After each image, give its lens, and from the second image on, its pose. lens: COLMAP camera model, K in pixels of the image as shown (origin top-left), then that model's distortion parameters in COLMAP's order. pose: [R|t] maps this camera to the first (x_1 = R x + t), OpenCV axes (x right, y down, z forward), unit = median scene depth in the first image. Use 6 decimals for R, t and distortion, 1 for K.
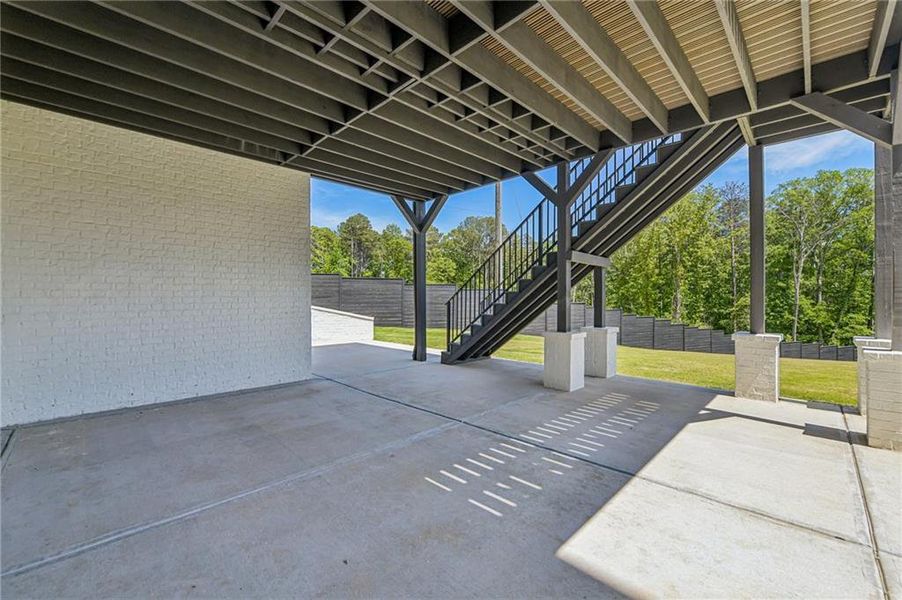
lens RADIAL K [[371.6, 0, 448.8], [0, 371.6, 297.1], [0, 0, 1]] dist [-0.008243, -0.000101]
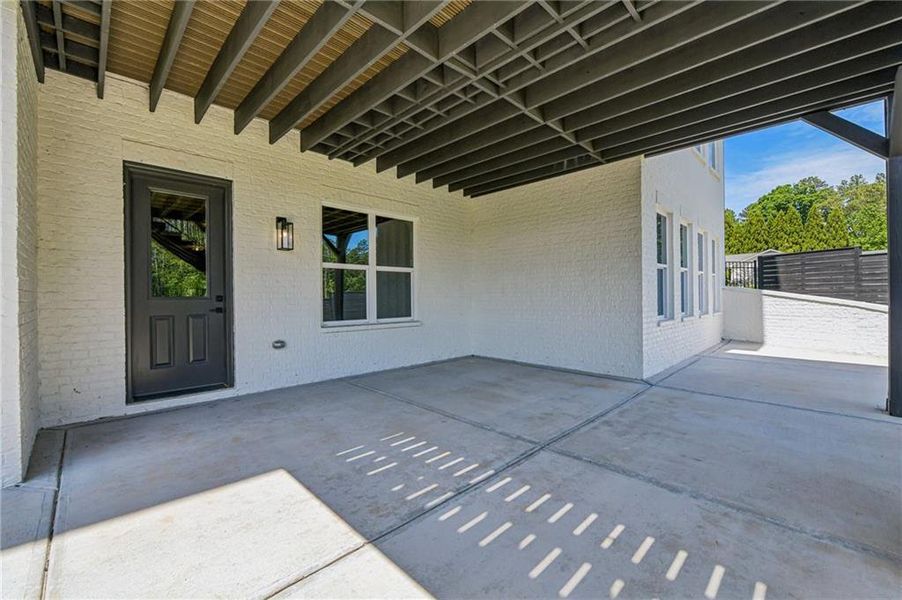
lens RADIAL K [[371.6, 0, 448.8], [0, 371.6, 297.1], [0, 0, 1]] dist [-0.008243, -0.000101]
pose [[-0.007267, 0.007538, -0.999945, 1.015256], [0.007454, 0.999944, 0.007484, 0.011006], [0.999946, -0.007400, -0.007322, 0.981239]]
